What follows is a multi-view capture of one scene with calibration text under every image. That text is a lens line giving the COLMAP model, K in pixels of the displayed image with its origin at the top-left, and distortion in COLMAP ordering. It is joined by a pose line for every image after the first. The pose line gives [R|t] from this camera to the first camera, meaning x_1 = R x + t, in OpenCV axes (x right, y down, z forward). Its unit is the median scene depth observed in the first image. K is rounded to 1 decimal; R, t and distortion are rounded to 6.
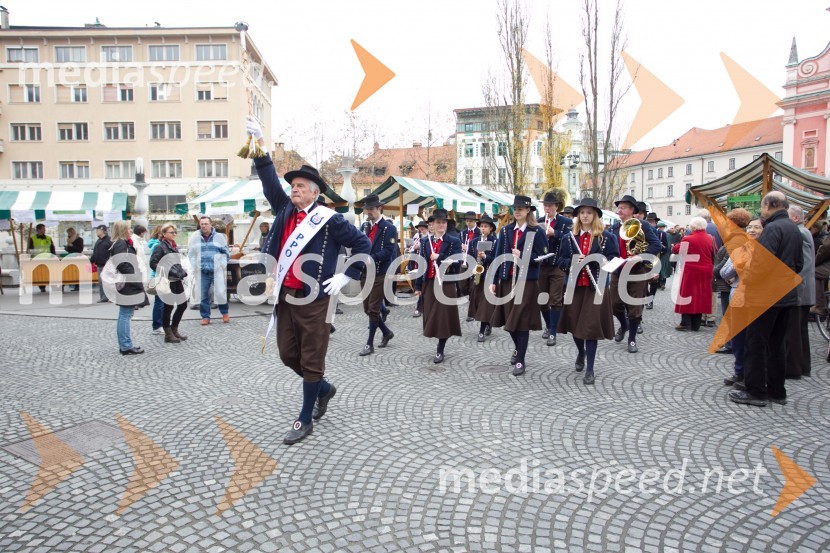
lens RADIAL K [[594.9, 0, 415.0], [0, 594.9, 276.5], [0, 0, 1]] dist [-0.105139, 0.092505]
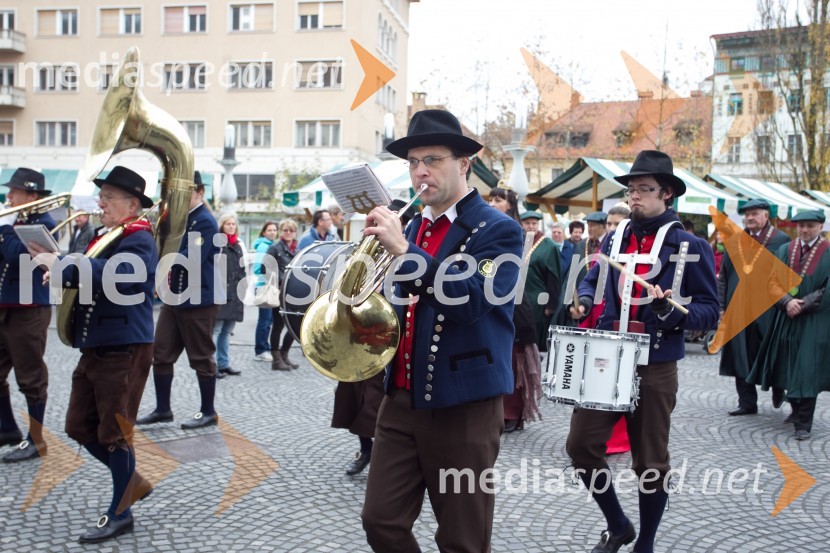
lens RADIAL K [[625.0, 0, 415.0], [0, 625.0, 276.5], [0, 0, 1]] dist [-0.001642, 0.001497]
pose [[0.968691, 0.042200, -0.244656, -0.057560], [-0.044408, 0.999007, -0.003515, -0.026010], [0.244265, 0.014269, 0.969604, 0.323757]]
